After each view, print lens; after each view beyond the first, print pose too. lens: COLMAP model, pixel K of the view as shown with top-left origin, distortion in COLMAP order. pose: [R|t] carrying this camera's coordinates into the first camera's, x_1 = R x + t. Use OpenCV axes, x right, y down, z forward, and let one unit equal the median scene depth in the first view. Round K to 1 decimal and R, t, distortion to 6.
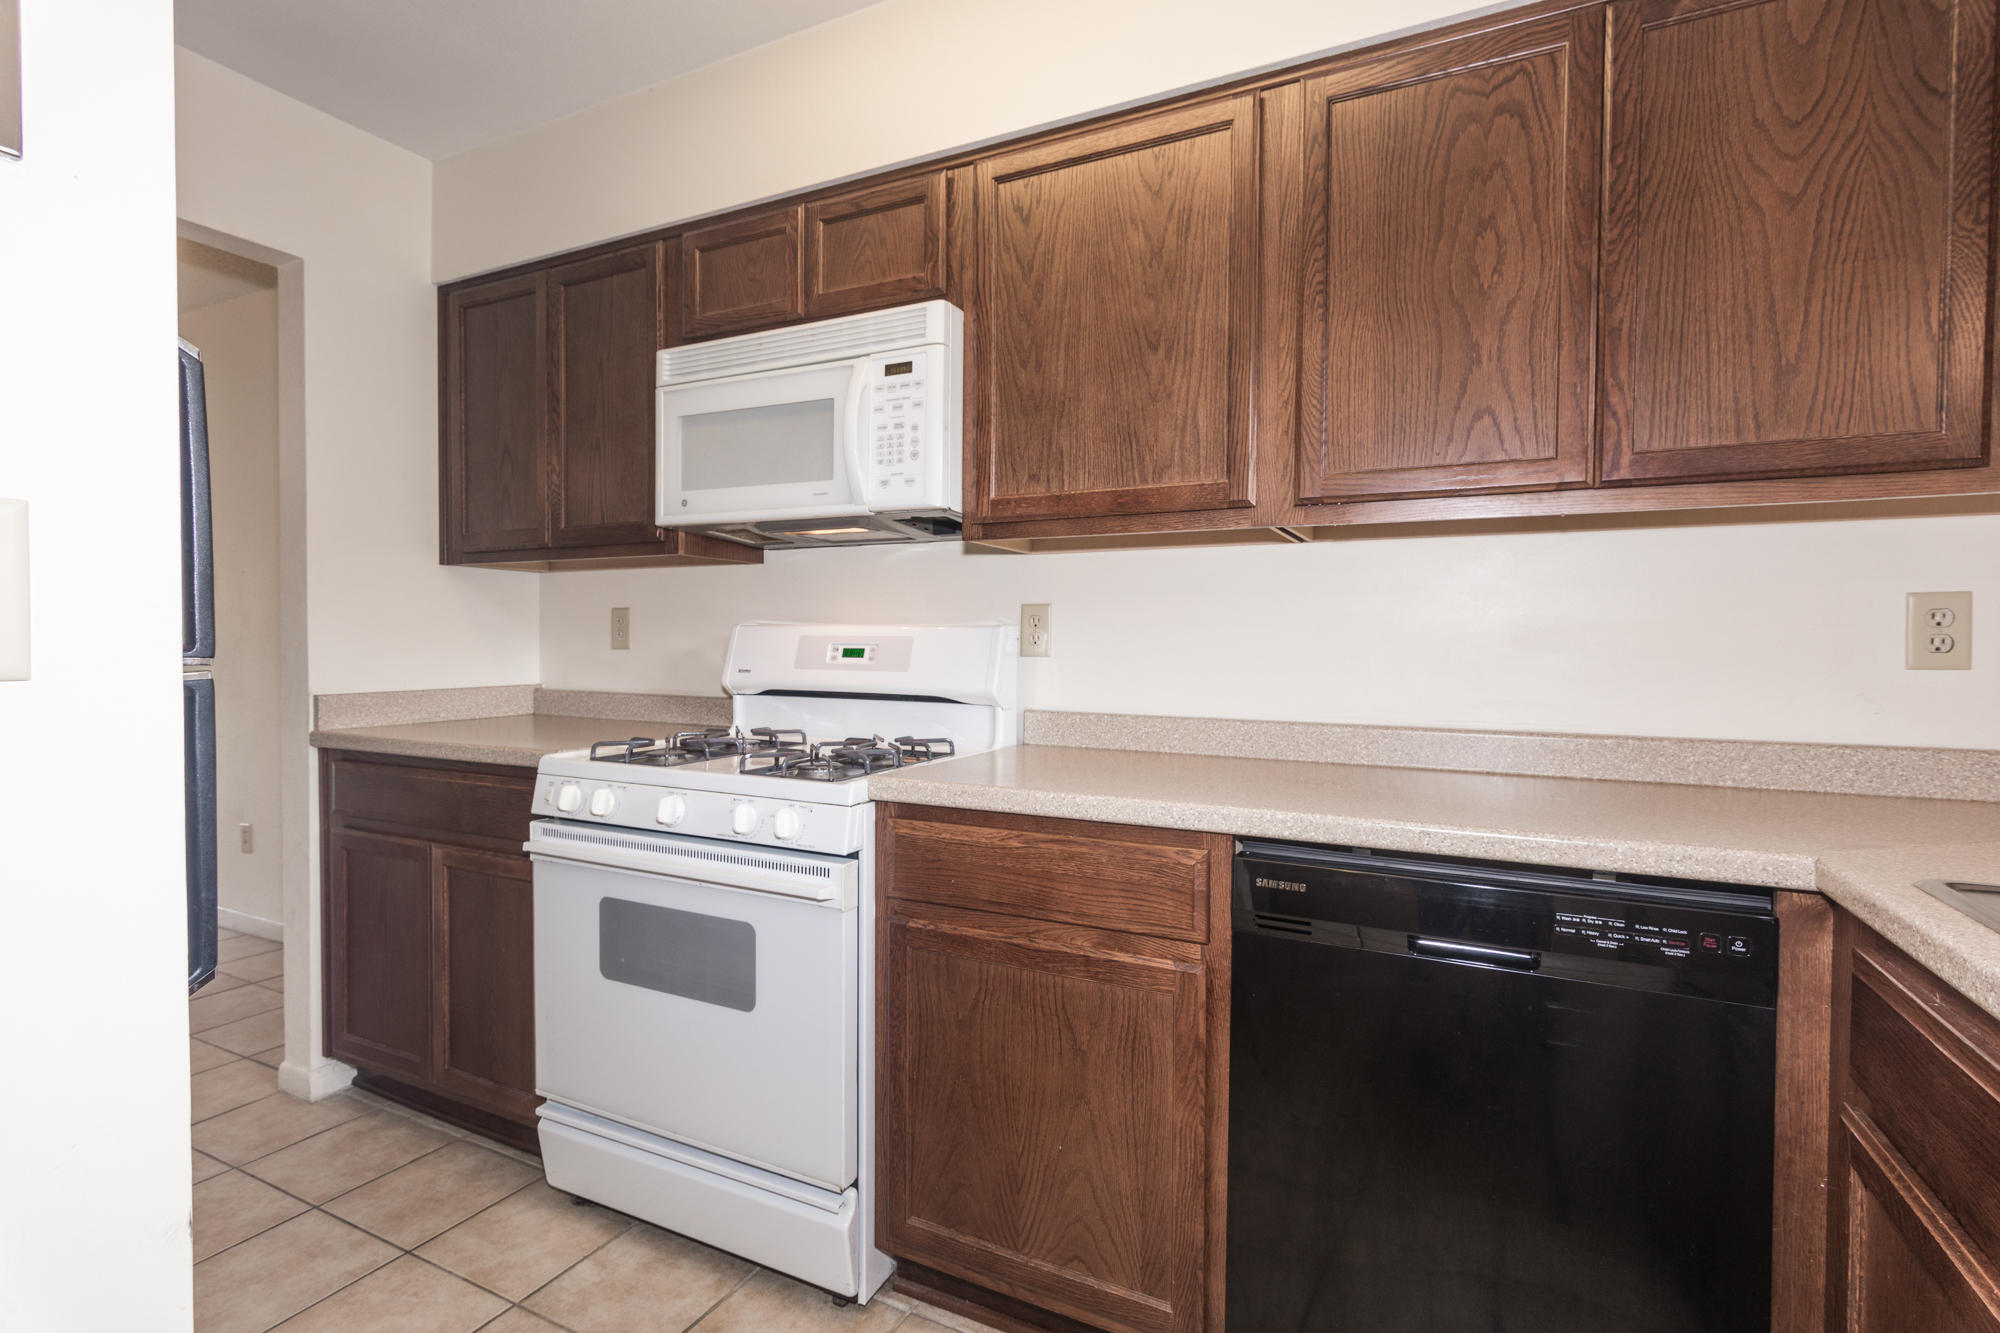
lens RADIAL K [[958.7, 0, 1002.6], [0, 958.7, 661.2], [0, 0, 1]] dist [0.003384, -0.000763]
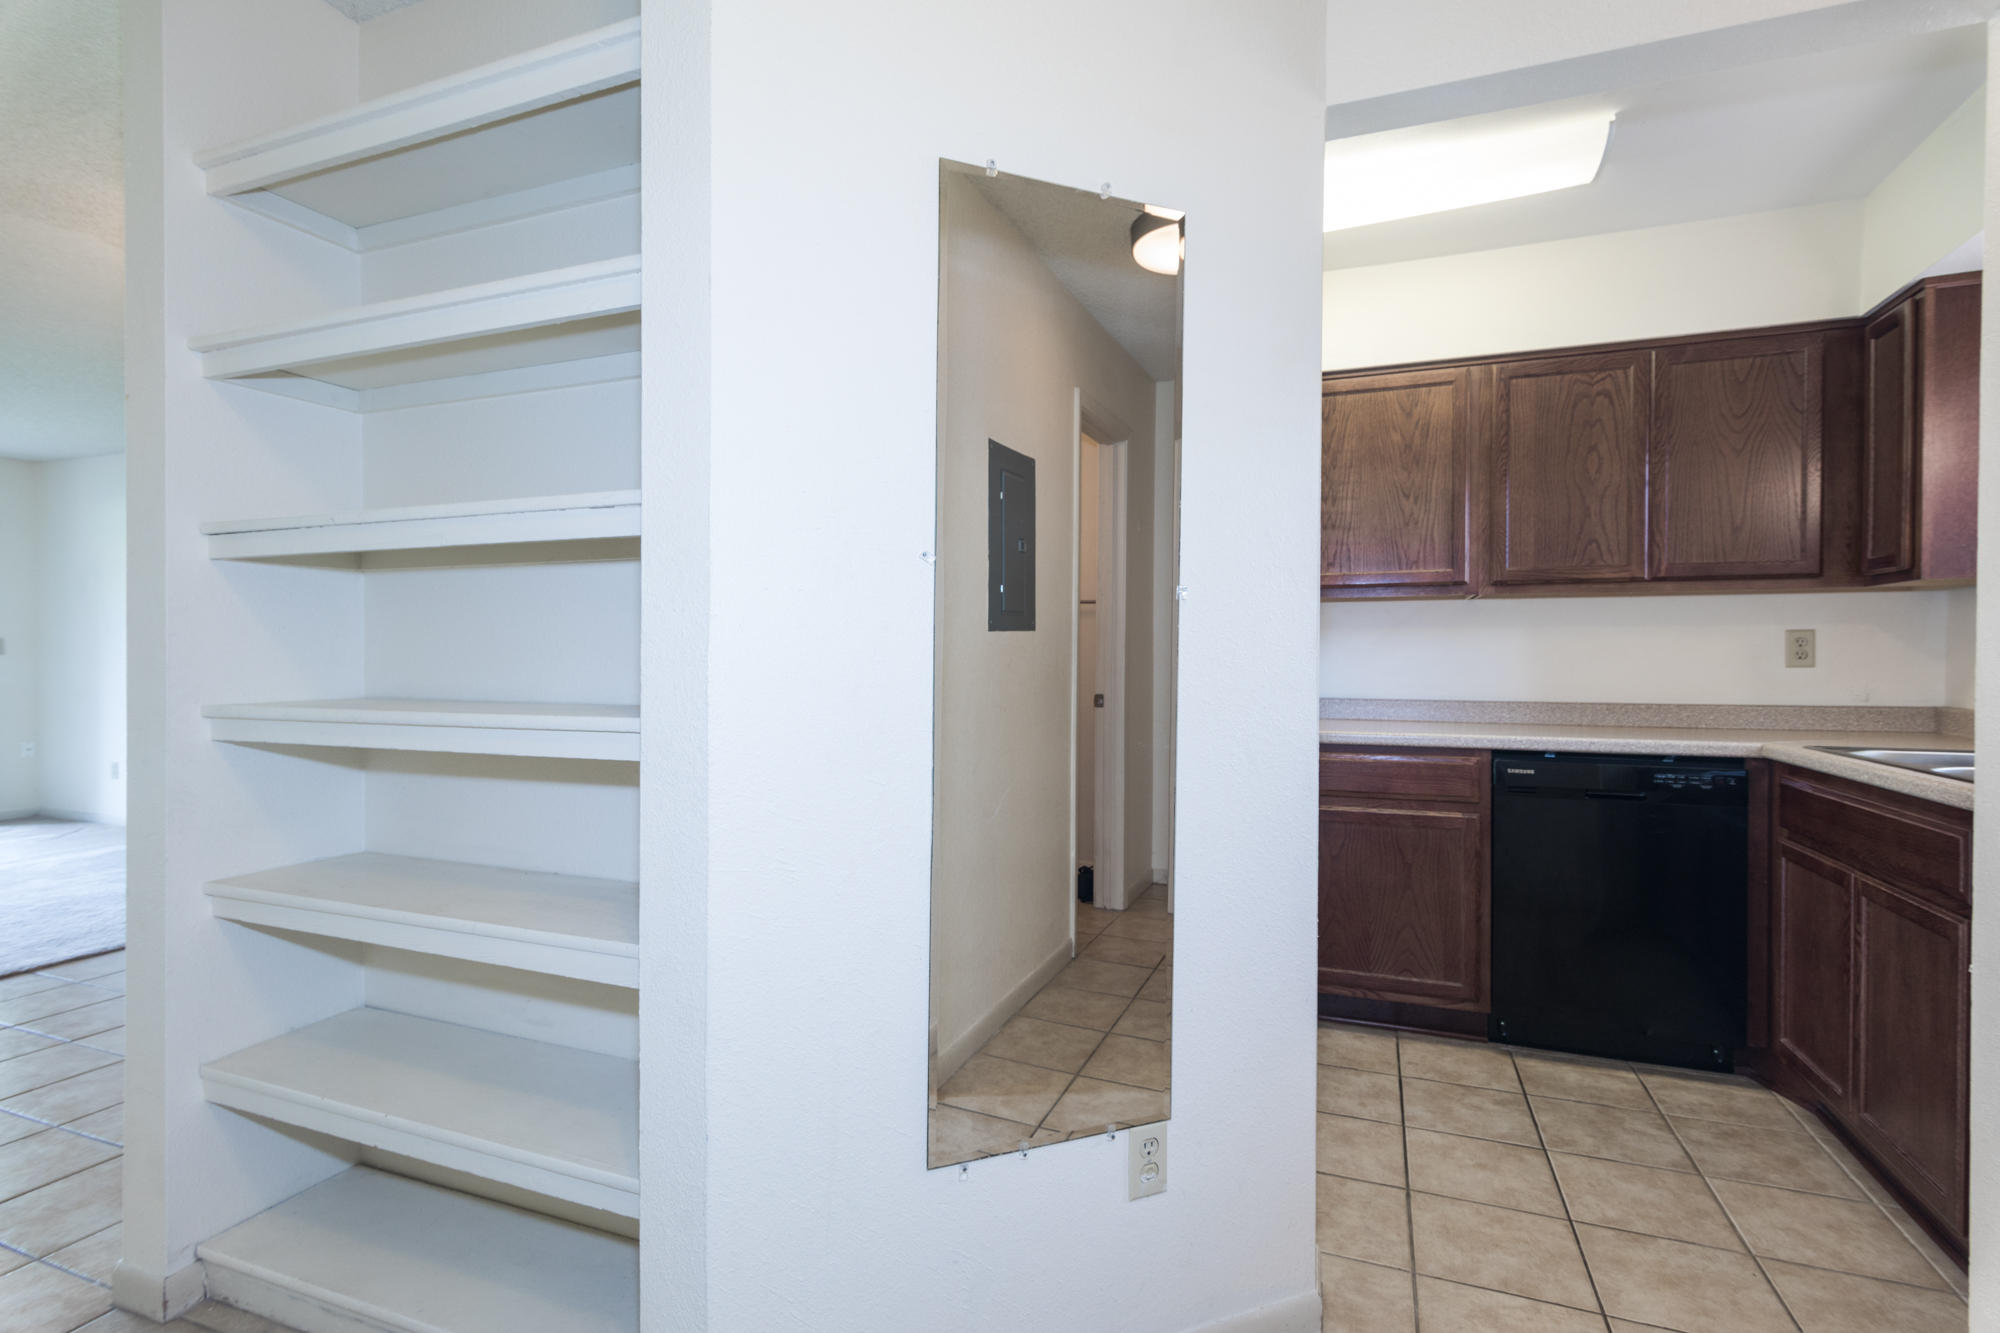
lens RADIAL K [[958.7, 0, 1002.4], [0, 958.7, 660.5], [0, 0, 1]] dist [0.003384, -0.000763]
pose [[0.995132, -0.006890, 0.098310, -0.942652], [0.008211, 0.999881, -0.013039, 0.007294], [-0.098209, 0.013783, 0.995070, -0.890076]]
